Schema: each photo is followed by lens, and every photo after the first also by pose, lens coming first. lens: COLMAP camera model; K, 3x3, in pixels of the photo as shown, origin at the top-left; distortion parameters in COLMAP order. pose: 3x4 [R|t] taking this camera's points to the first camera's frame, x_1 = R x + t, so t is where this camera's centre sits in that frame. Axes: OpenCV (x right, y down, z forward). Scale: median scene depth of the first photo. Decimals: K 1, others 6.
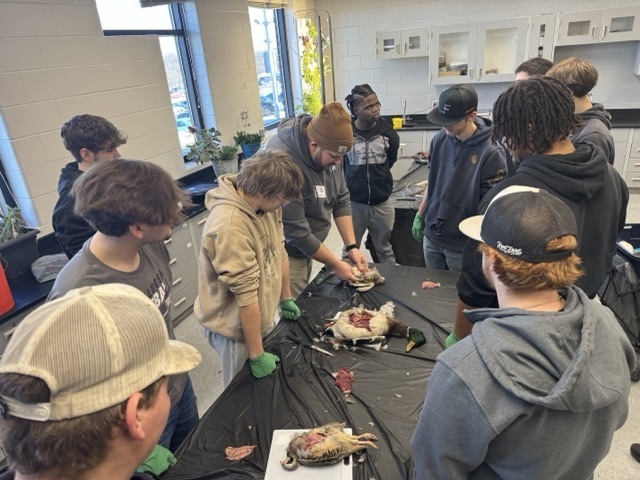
lens RADIAL K [[444.6, 0, 320.0], [0, 444.6, 240.0], [0, 0, 1]] dist [0.066379, -0.001067]
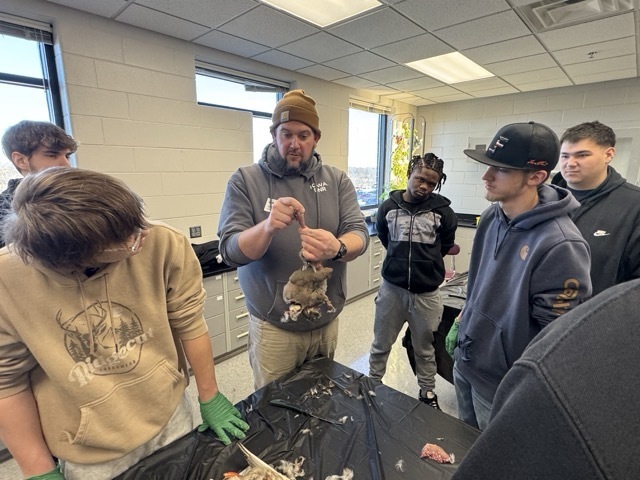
lens RADIAL K [[339.2, 0, 320.0], [0, 339.2, 240.0], [0, 0, 1]] dist [0.001127, 0.000217]
pose [[0.938265, 0.149260, -0.312057, 0.146092], [-0.206260, 0.965607, -0.158304, -0.045815], [0.277696, 0.212896, 0.936782, 0.359953]]
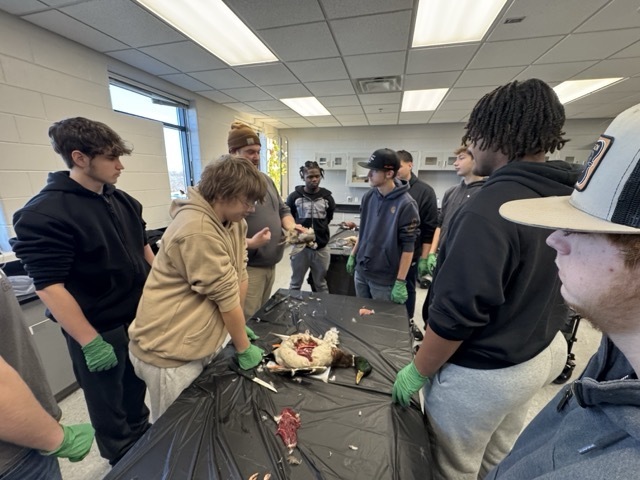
lens RADIAL K [[257.7, 0, 320.0], [0, 257.7, 240.0], [0, 0, 1]] dist [0.001545, 0.000436]
pose [[0.985095, 0.055131, 0.162936, 0.007348], [-0.026515, 0.984593, -0.172840, 0.025939], [-0.169955, 0.165944, 0.971379, 0.246809]]
